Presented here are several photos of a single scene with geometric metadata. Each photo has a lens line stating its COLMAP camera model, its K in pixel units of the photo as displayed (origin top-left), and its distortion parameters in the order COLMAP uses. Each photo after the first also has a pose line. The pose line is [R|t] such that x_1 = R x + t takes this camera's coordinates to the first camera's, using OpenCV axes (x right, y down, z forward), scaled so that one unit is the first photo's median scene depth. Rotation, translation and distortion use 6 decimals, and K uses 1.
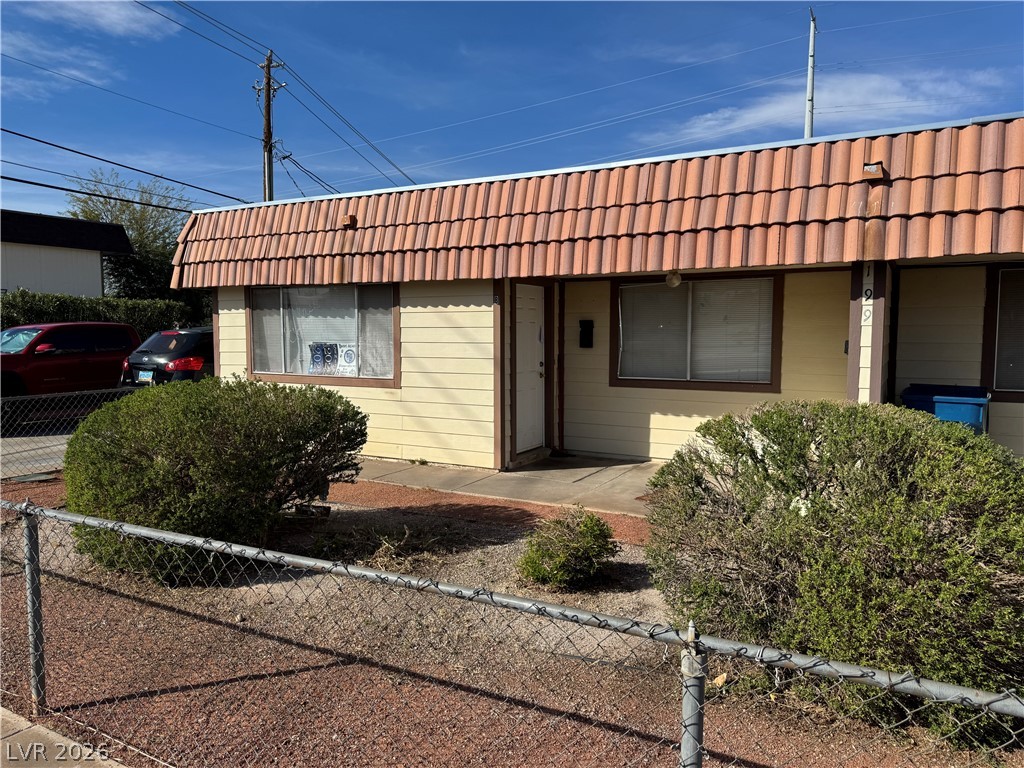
lens RADIAL K [[725.2, 0, 511.2], [0, 725.2, 388.7], [0, 0, 1]] dist [0.054137, -0.060897]
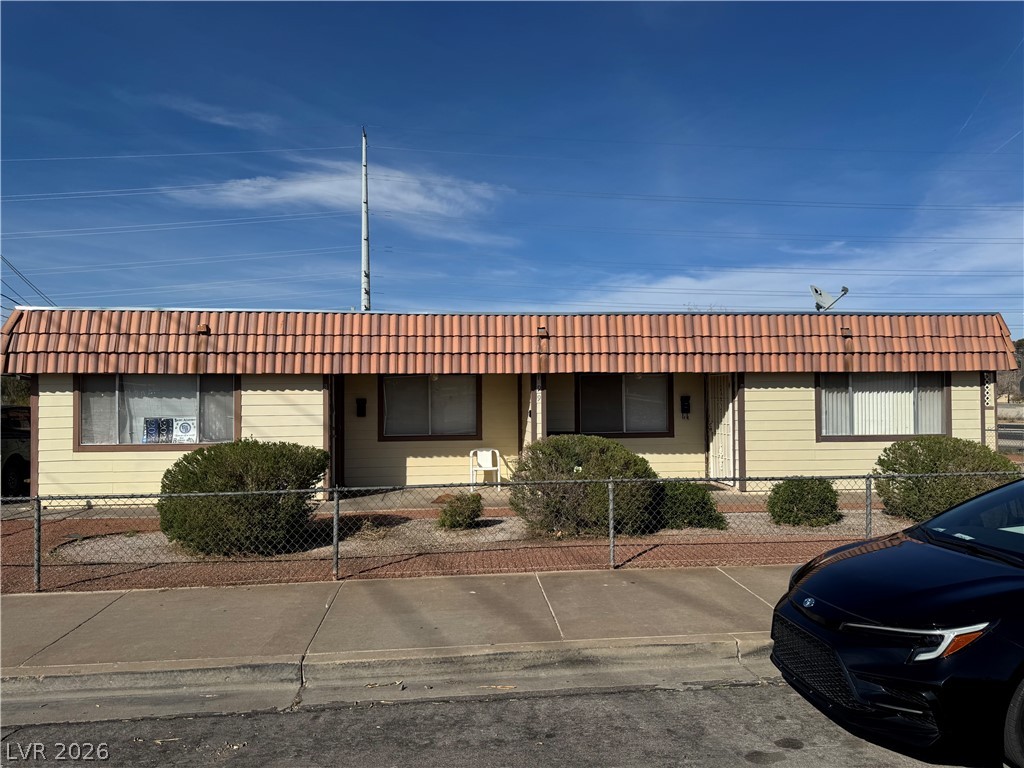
lens RADIAL K [[725.2, 0, 511.2], [0, 725.2, 388.7], [0, 0, 1]] dist [0.054137, -0.060897]
pose [[0.825211, -0.000398, 0.564824, -0.885457], [0.050710, 0.996013, -0.073387, 0.022880], [-0.562543, 0.089202, 0.821942, -0.770764]]
